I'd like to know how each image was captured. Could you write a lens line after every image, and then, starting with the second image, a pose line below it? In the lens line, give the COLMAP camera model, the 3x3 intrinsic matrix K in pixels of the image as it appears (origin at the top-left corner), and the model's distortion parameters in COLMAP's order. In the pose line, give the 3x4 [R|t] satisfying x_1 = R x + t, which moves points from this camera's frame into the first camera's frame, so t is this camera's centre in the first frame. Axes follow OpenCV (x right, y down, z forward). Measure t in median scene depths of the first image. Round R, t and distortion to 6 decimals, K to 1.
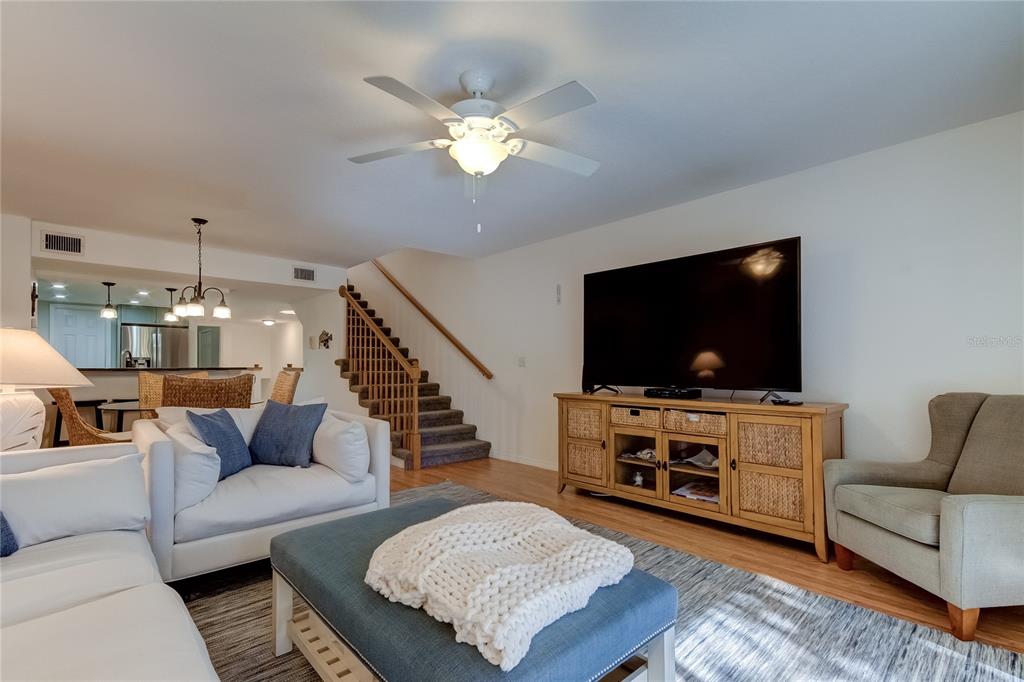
lens RADIAL K [[472.1, 0, 516.1], [0, 472.1, 350.3], [0, 0, 1]] dist [0.003245, -0.000370]
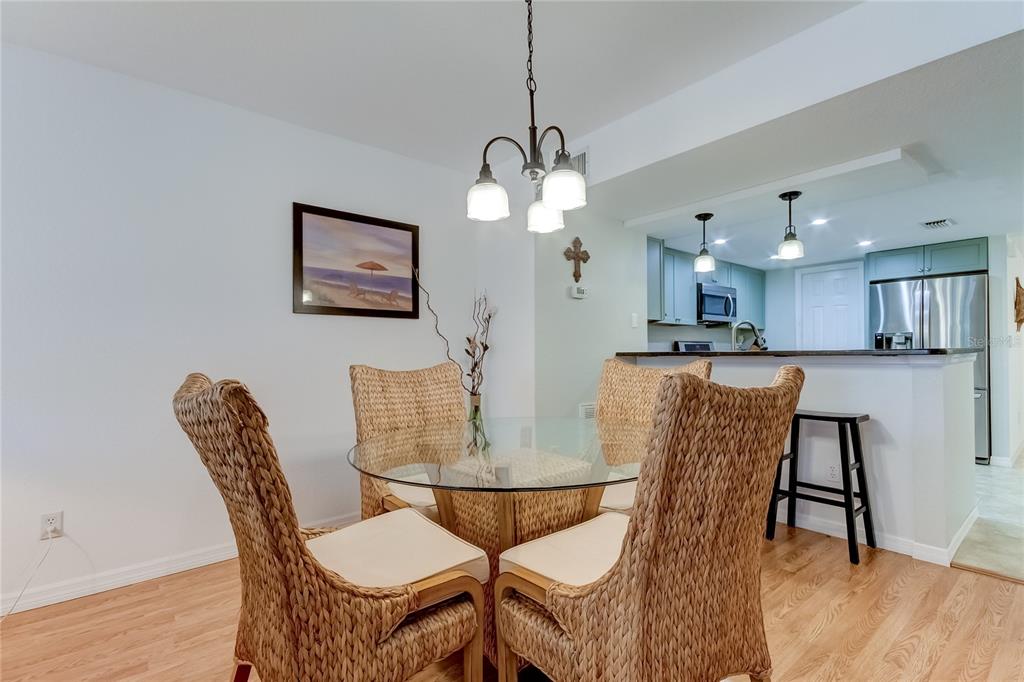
lens RADIAL K [[495.9, 0, 516.3], [0, 495.9, 351.0], [0, 0, 1]] dist [0.000359, -0.000756]
pose [[-0.045886, -0.000348, -0.998947, -0.218082], [0.048534, 0.998818, -0.002577, 0.028510], [0.997767, -0.048601, -0.045815, 0.864063]]
